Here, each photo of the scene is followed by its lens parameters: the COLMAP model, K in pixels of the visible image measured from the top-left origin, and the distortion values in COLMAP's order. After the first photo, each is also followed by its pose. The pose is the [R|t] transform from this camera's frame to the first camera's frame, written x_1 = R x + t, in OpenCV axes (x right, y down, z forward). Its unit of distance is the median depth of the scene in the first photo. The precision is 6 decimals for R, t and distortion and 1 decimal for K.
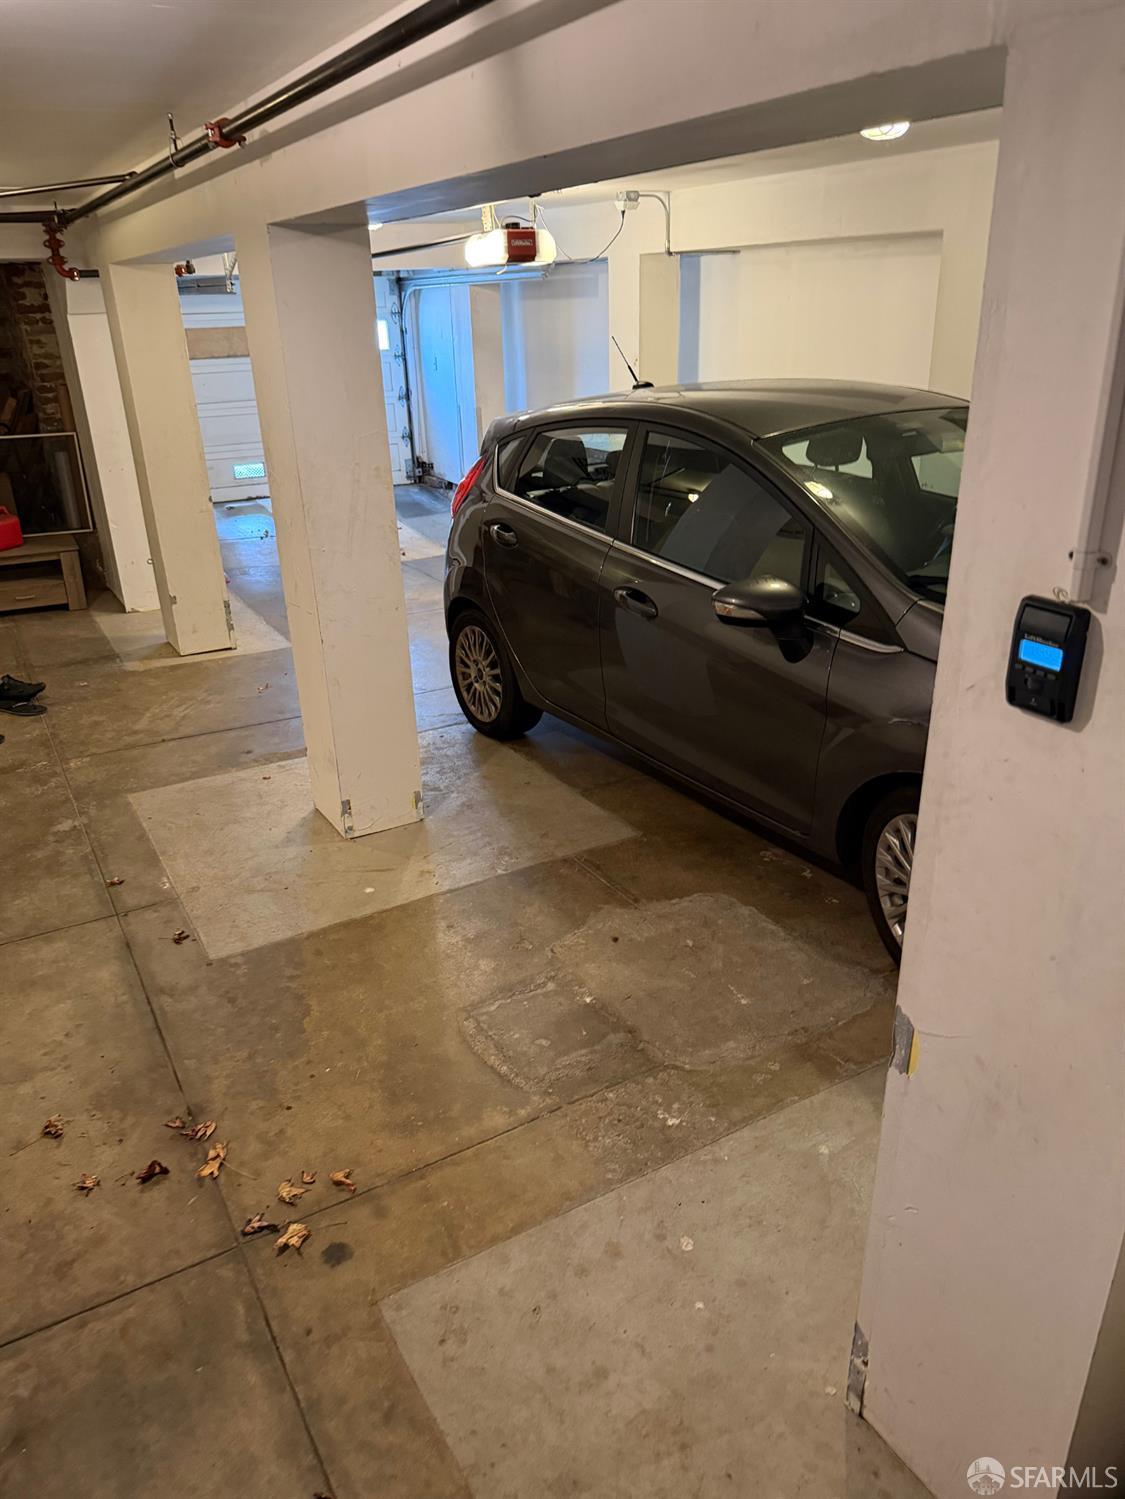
lens RADIAL K [[1066.6, 0, 571.6], [0, 1066.6, 759.1], [0, 0, 1]] dist [0.154632, -0.263953]
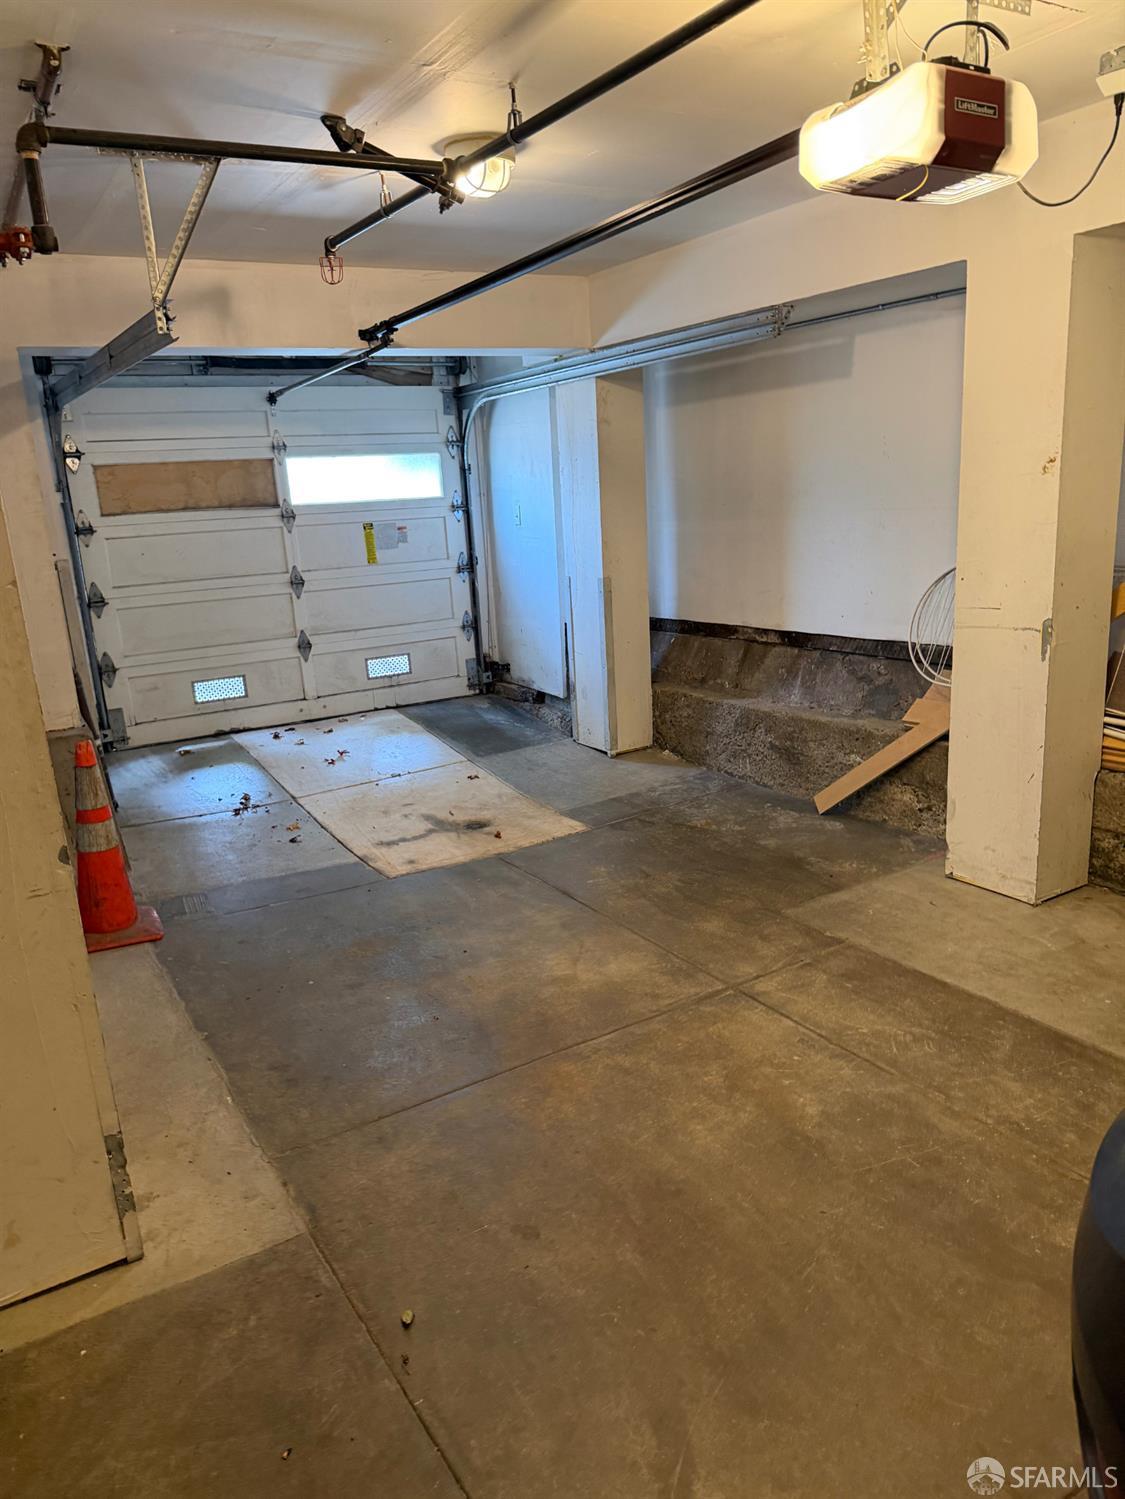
lens RADIAL K [[1066.6, 0, 571.6], [0, 1066.6, 759.1], [0, 0, 1]] dist [0.154632, -0.263953]
pose [[0.999228, -0.035385, 0.017057, -0.108555], [0.037556, 0.987855, -0.150772, -0.125078], [-0.011515, 0.151297, 0.988421, 0.393389]]
